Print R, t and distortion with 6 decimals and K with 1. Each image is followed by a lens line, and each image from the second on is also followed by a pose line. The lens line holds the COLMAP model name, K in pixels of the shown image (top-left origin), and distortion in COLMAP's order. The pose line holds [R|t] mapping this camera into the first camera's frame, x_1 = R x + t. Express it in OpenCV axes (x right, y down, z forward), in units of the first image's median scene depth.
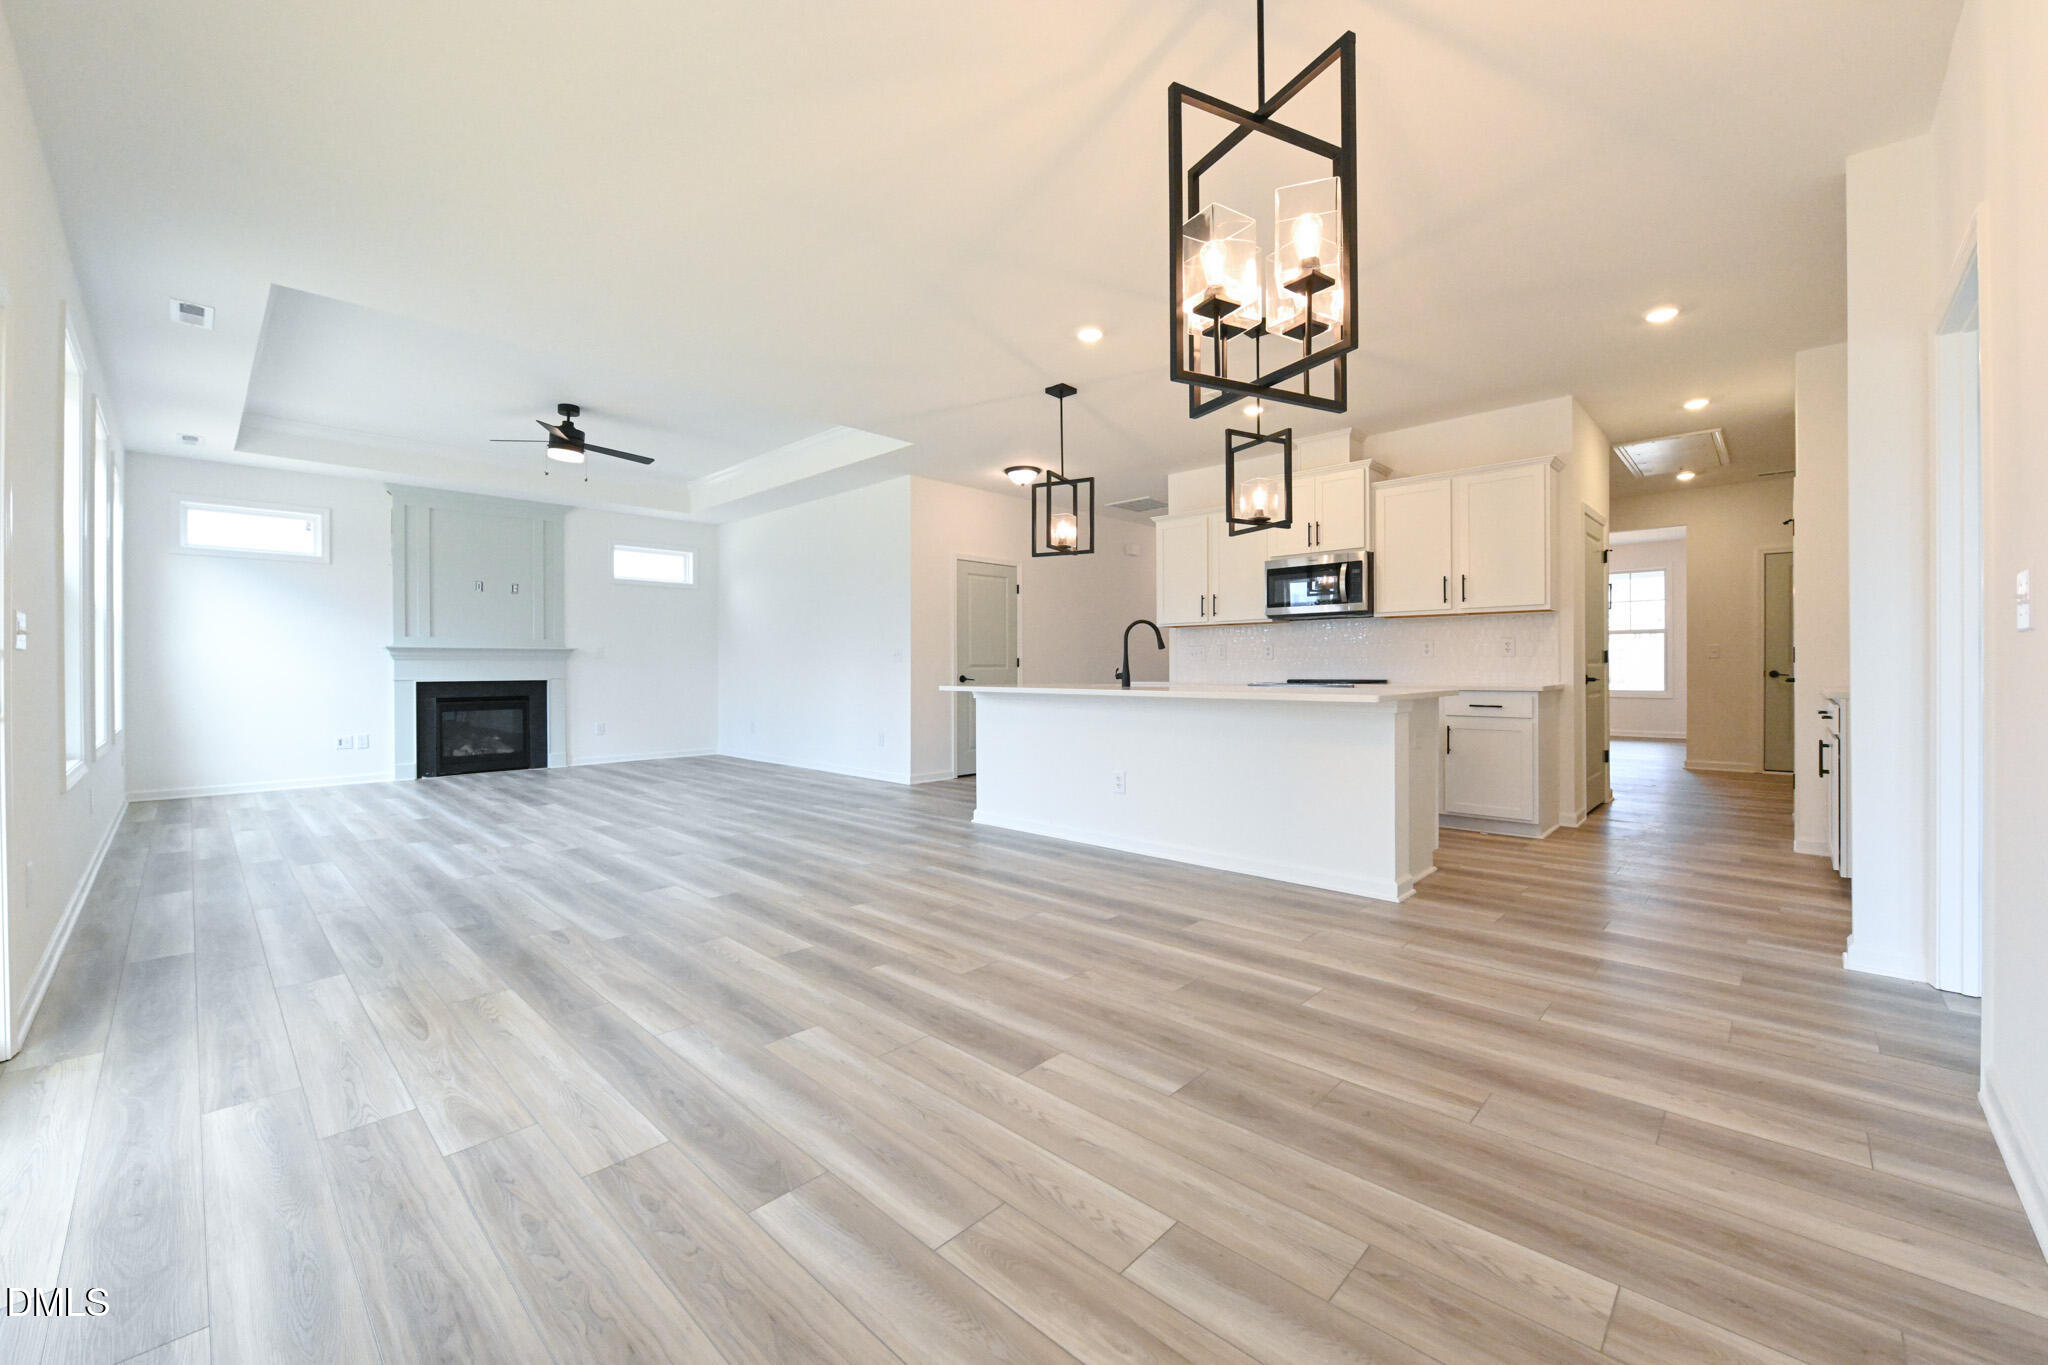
lens RADIAL K [[814.7, 0, 1023.1], [0, 814.7, 670.6], [0, 0, 1]] dist [-0.010541, -0.000698]
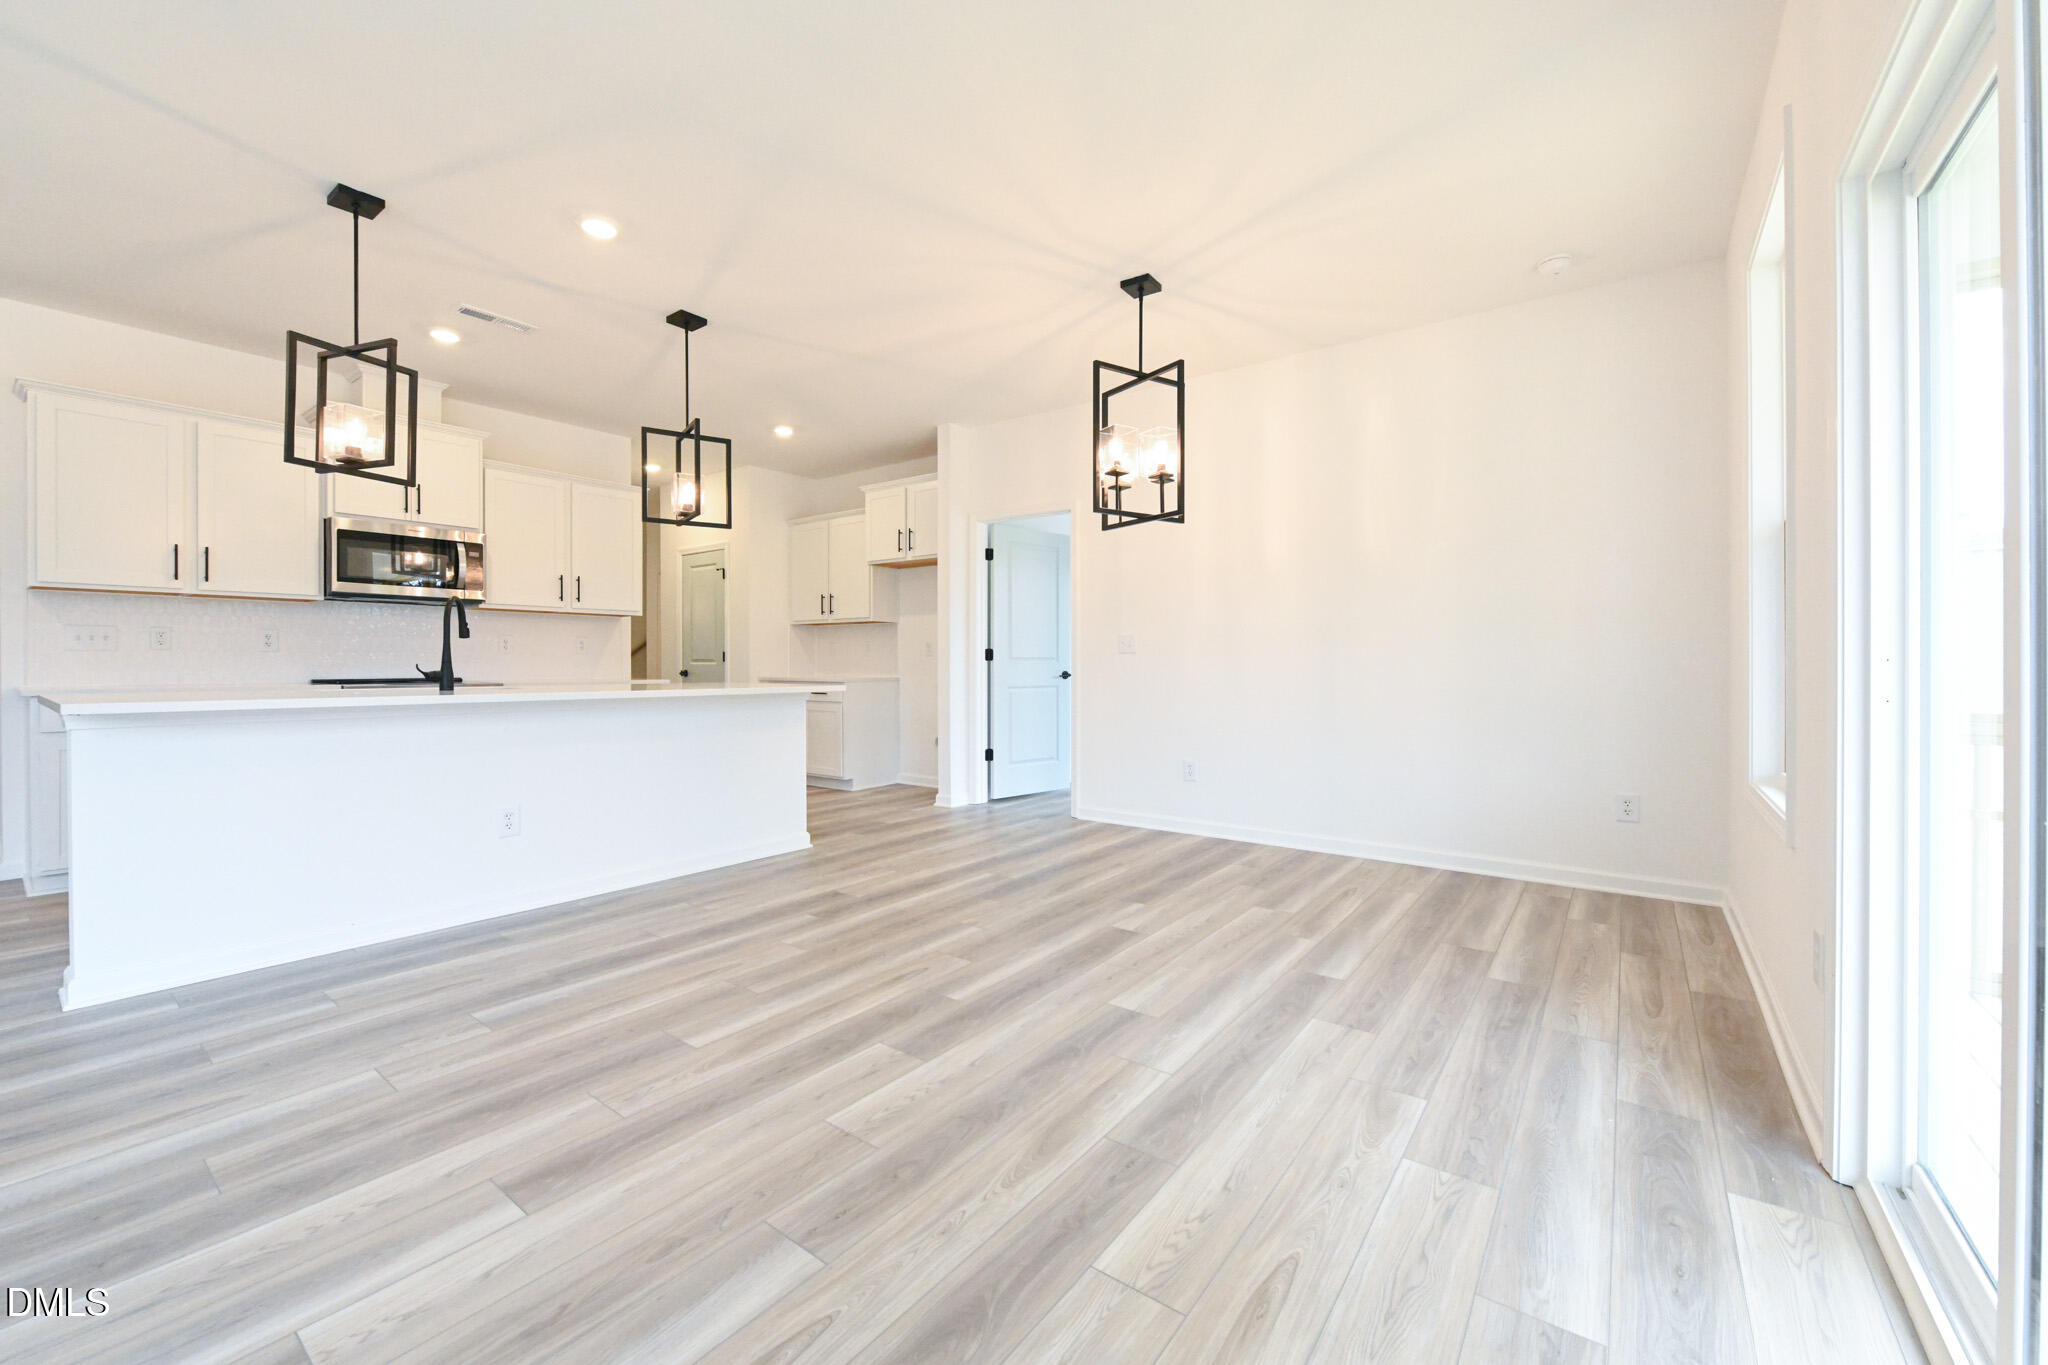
lens RADIAL K [[814.7, 0, 1023.1], [0, 814.7, 670.6], [0, 0, 1]] dist [-0.010541, -0.000698]
pose [[-0.125156, -0.006256, 0.992117, -0.541146], [0.001552, 0.999978, 0.006501, -0.001072], [-0.992136, 0.002354, -0.125143, 0.521701]]
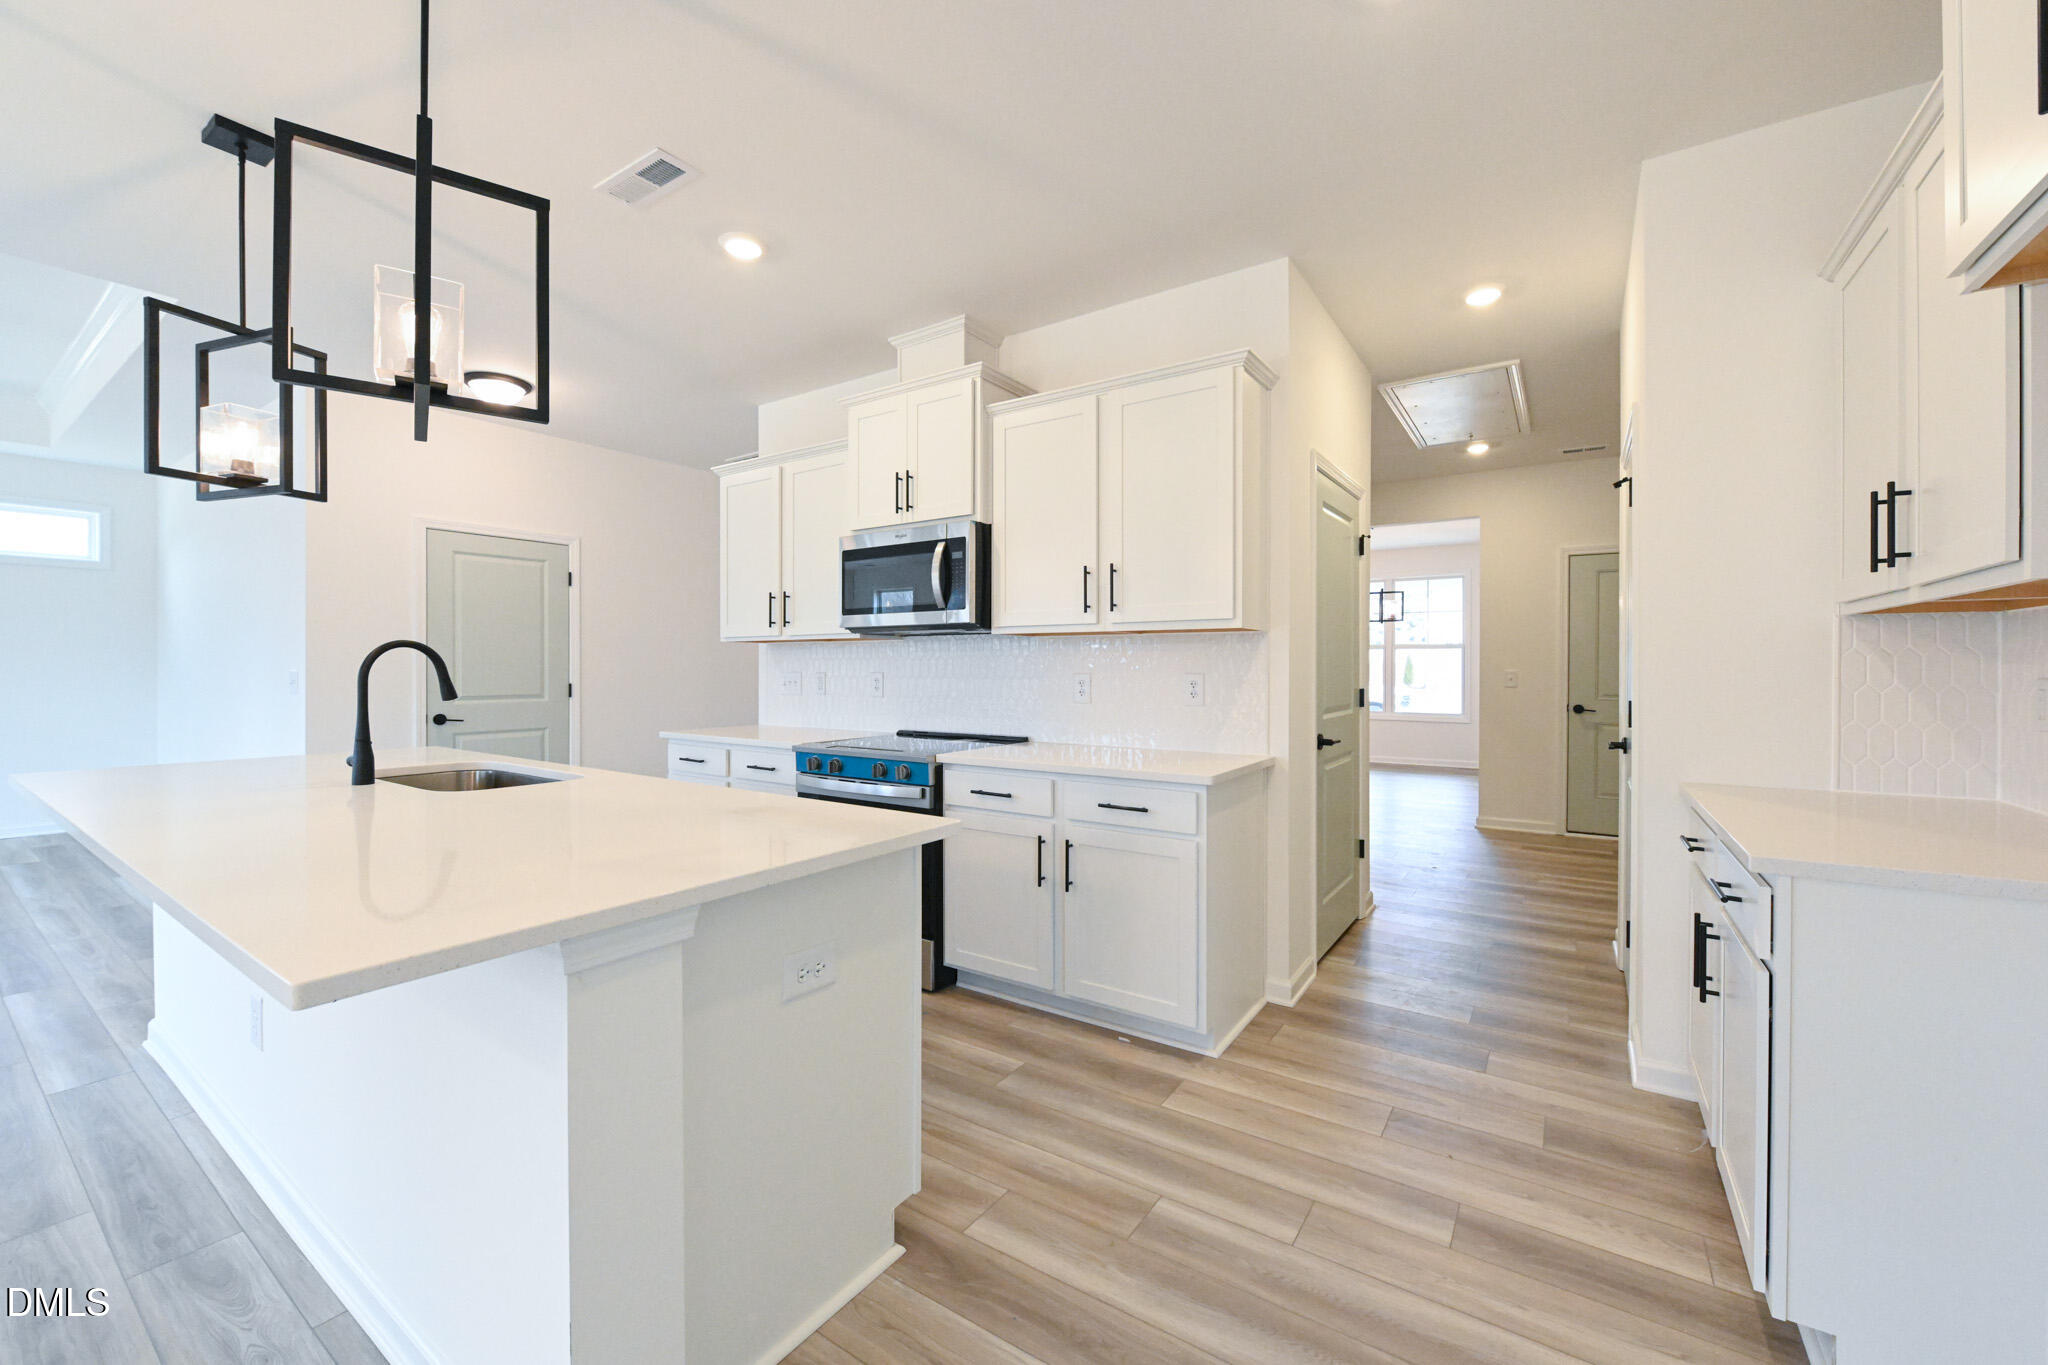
lens RADIAL K [[814.7, 0, 1023.1], [0, 814.7, 670.6], [0, 0, 1]] dist [-0.010541, -0.000698]
pose [[0.986468, 0.005424, 0.163863, 0.363030], [-0.005470, 0.999985, -0.000168, -0.040181], [-0.163861, -0.000731, 0.986483, 0.420412]]
